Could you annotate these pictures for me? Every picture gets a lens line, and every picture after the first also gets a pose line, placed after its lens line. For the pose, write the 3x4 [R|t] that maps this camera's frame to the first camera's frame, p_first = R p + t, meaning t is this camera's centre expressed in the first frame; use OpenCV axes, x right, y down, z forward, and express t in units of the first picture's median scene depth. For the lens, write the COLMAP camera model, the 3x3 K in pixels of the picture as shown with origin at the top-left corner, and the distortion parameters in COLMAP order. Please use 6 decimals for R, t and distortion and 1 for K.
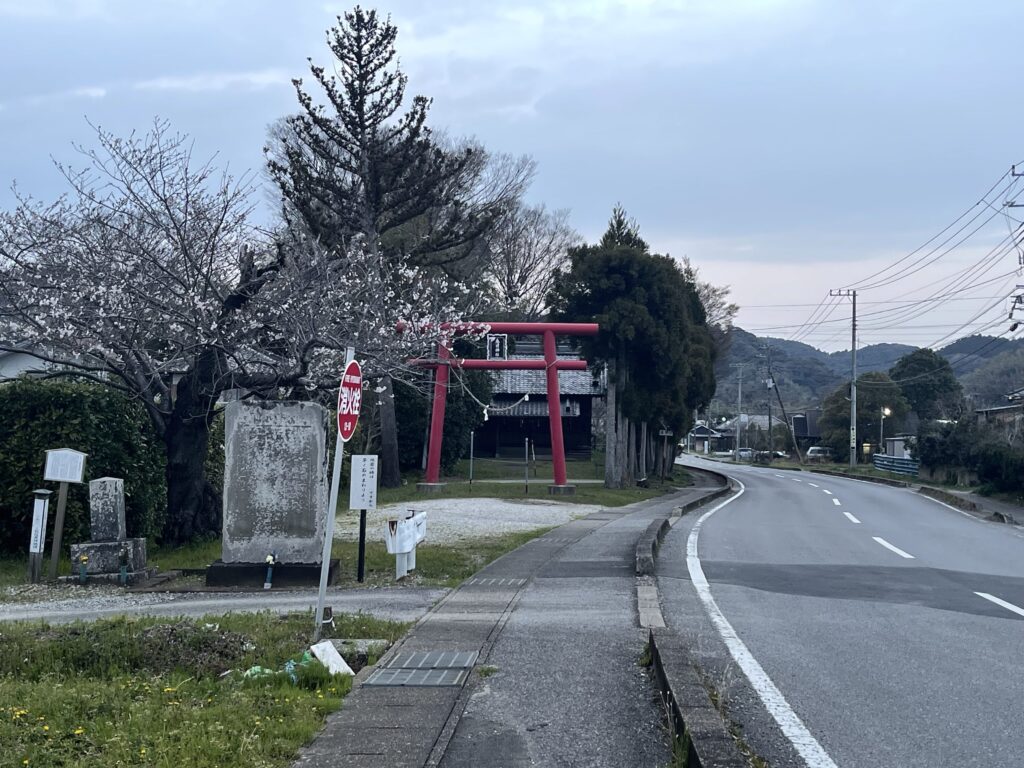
lens RADIAL K [[1384.6, 0, 507.2], [0, 1384.6, 407.0], [0, 0, 1]] dist [0.063720, 0.000000]
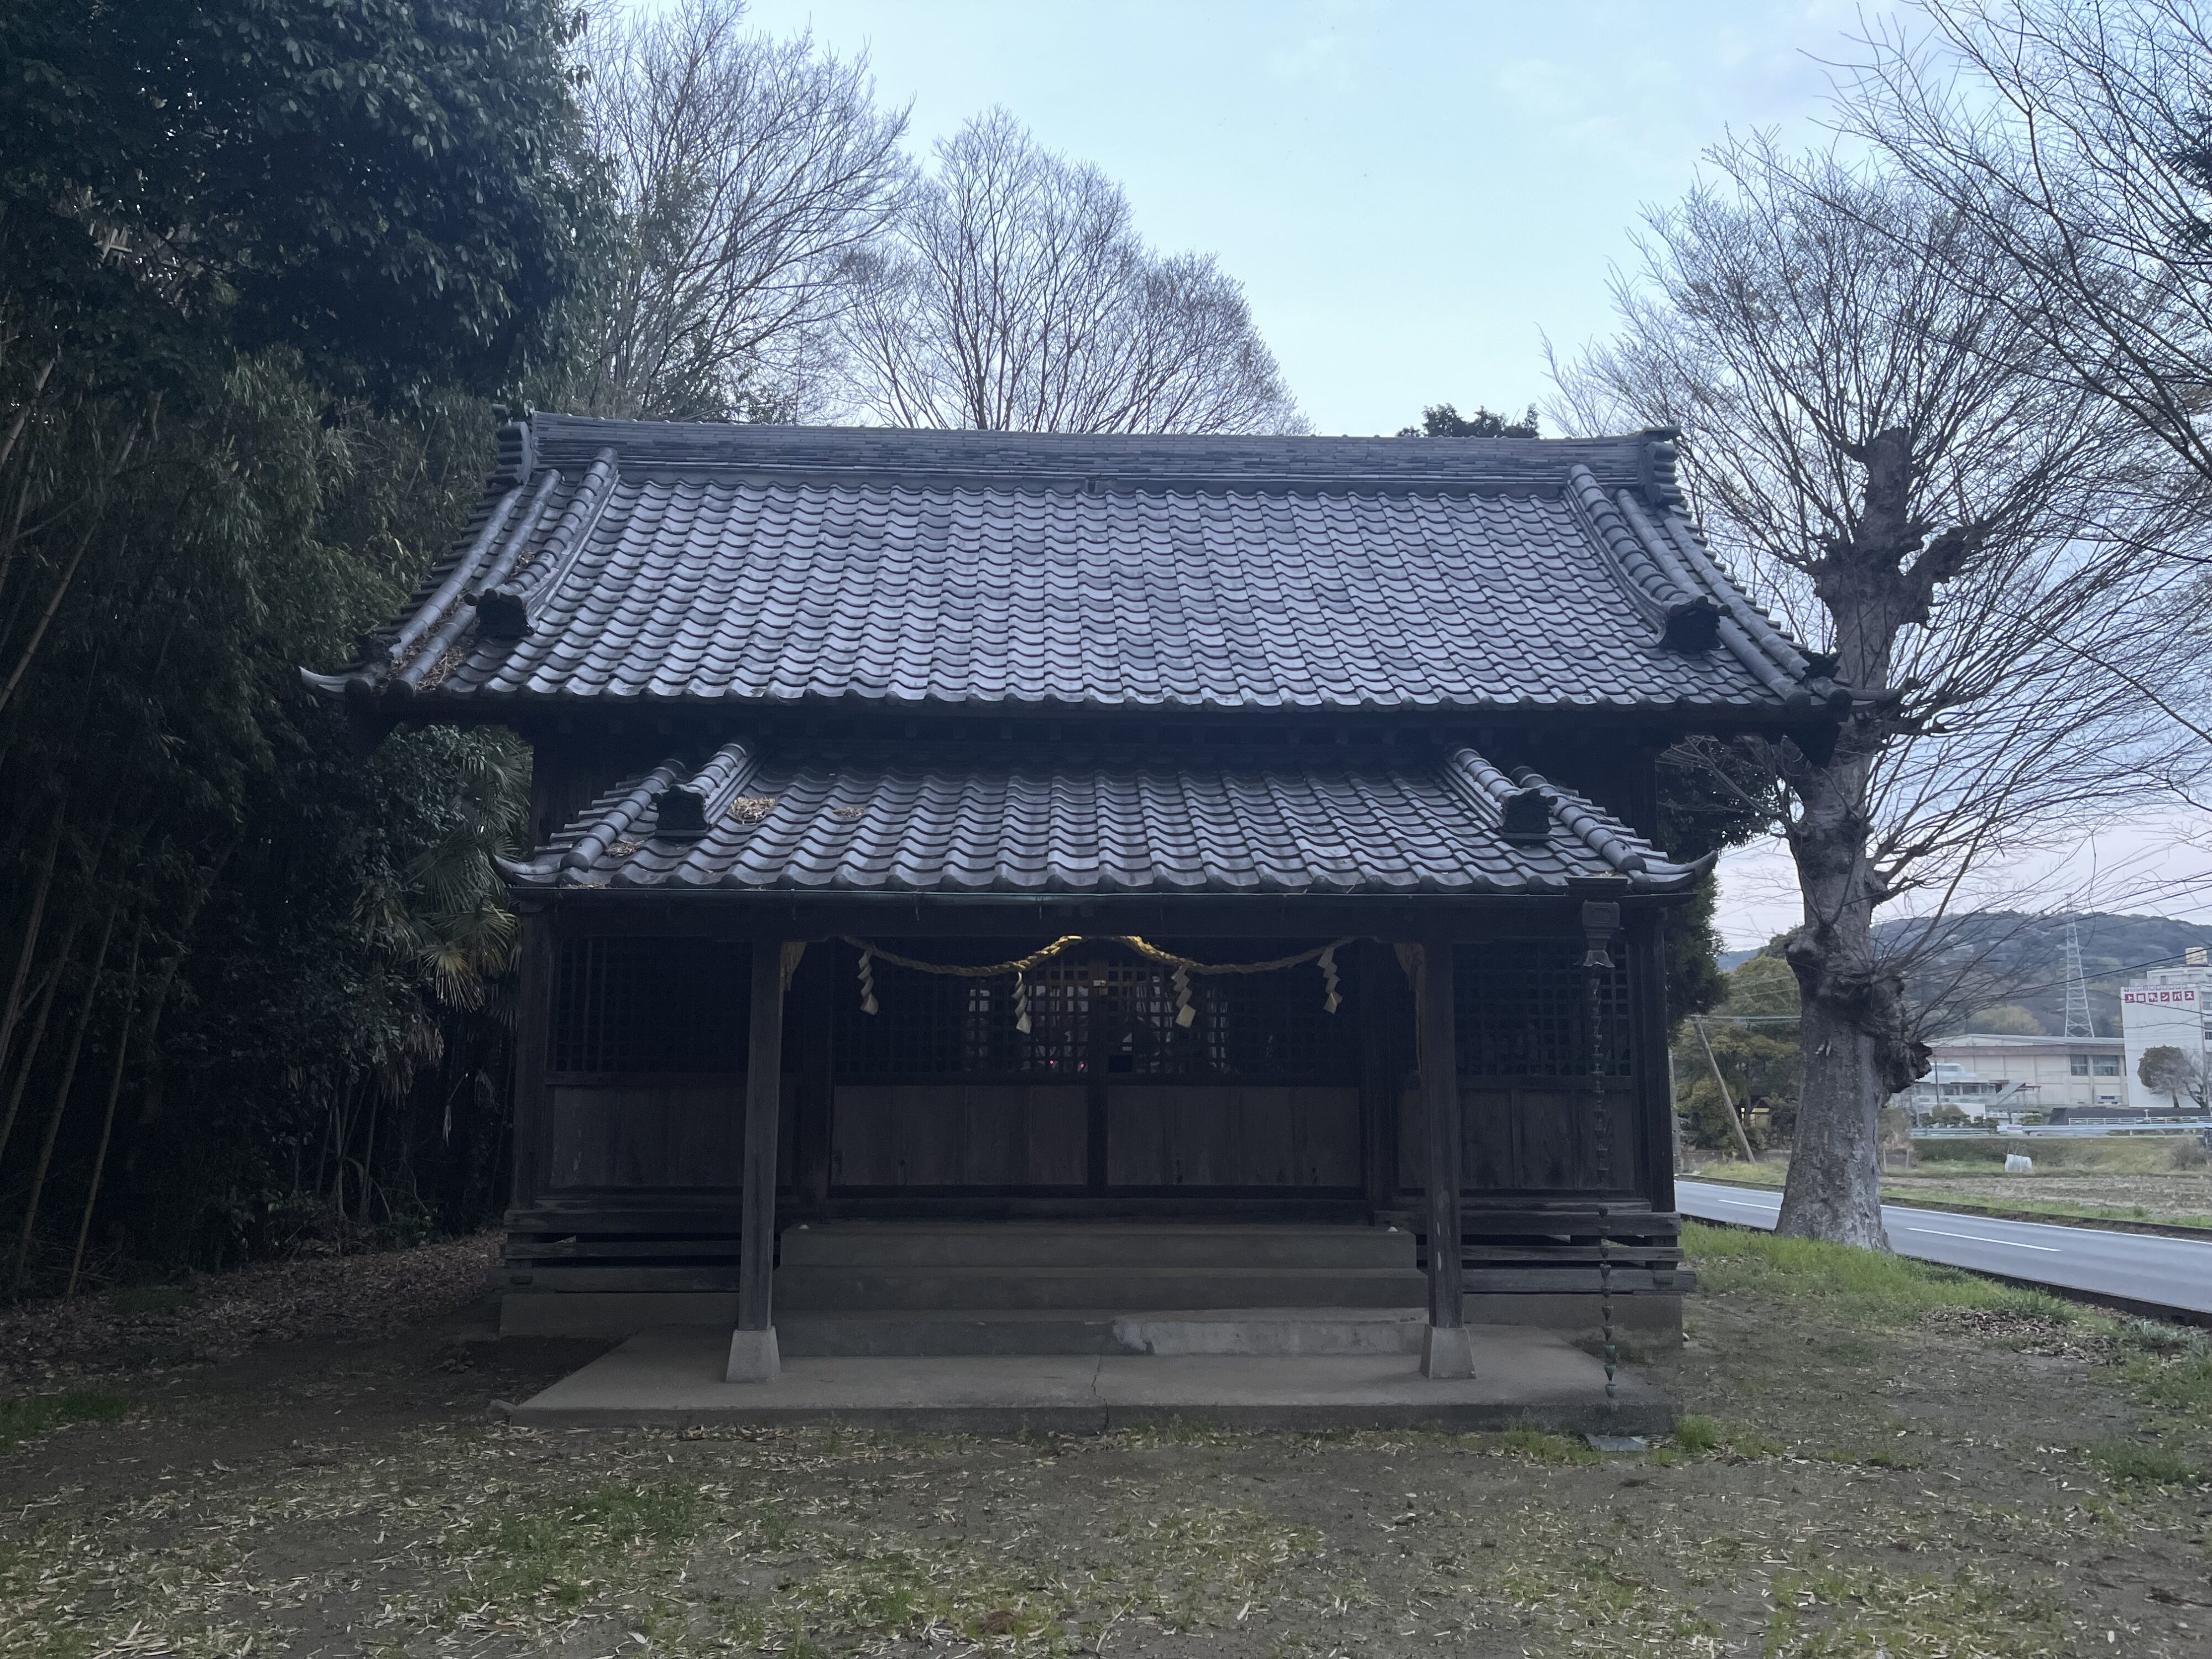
lens RADIAL K [[1654.8, 0, 1106.4], [0, 1654.8, 852.8], [0, 0, 1]] dist [0.072700, -0.090439]
pose [[0.998777, -0.006861, 0.048971, 0.022769], [0.012924, 0.992124, -0.124591, 0.037120], [-0.047730, 0.125072, 0.990999, 1.915115]]
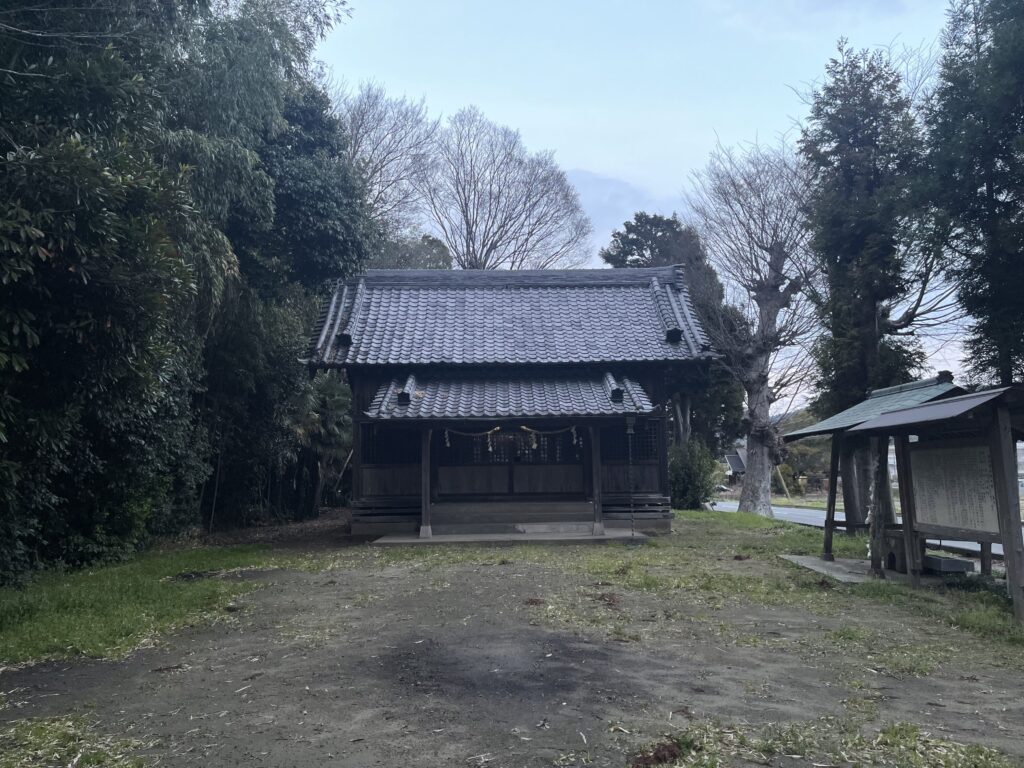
lens RADIAL K [[766.0, 0, 510.1], [0, 766.0, 390.2], [0, 0, 1]] dist [0.072700, -0.090439]
pose [[0.999098, -0.026976, 0.032788, 0.019923], [0.029931, 0.995193, -0.093244, 0.039254], [-0.030115, 0.094141, 0.995103, 1.718682]]
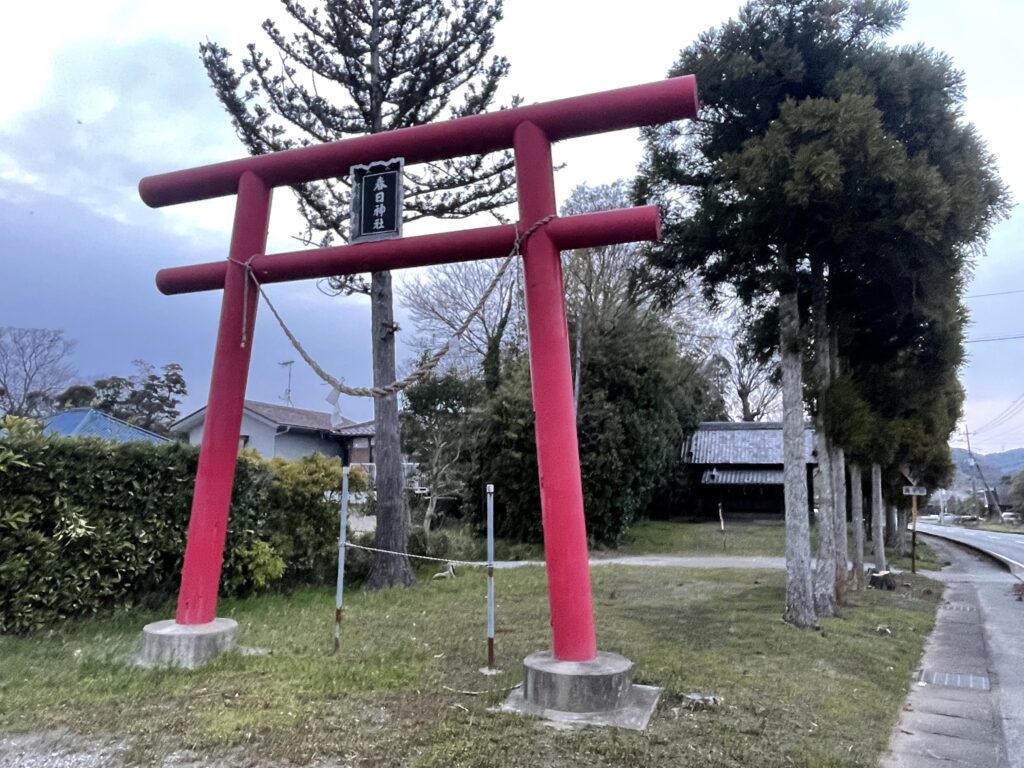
lens RADIAL K [[718.4, 0, 510.3], [0, 718.4, 389.6], [0, 0, 1]] dist [0.013916, -0.018643]
pose [[0.938480, -0.054054, -0.341077, 0.077246], [0.006275, 0.990180, -0.139659, 0.024401], [0.345277, 0.128927, 0.929603, 0.859403]]
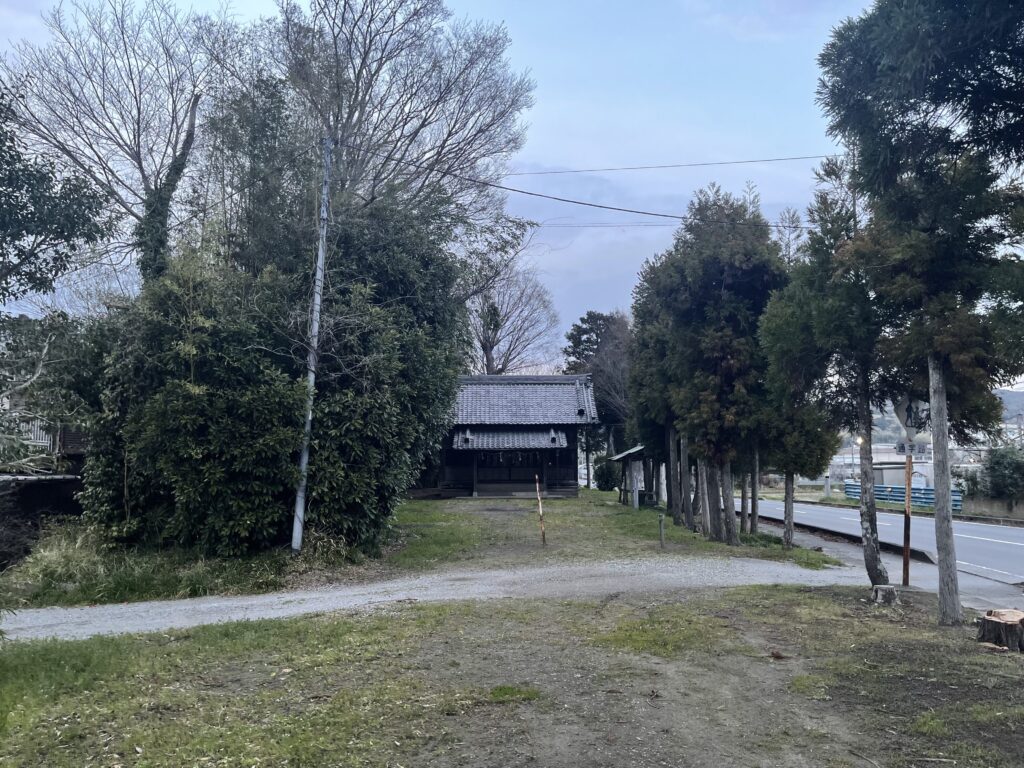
lens RADIAL K [[766.0, 0, 511.4], [0, 766.0, 390.9], [0, 0, 1]] dist [0.072700, -0.090439]
pose [[0.999144, -0.017560, 0.037459, -0.002486], [0.020719, 0.996107, -0.085680, 0.025857], [-0.035808, 0.086382, 0.995618, 1.087729]]
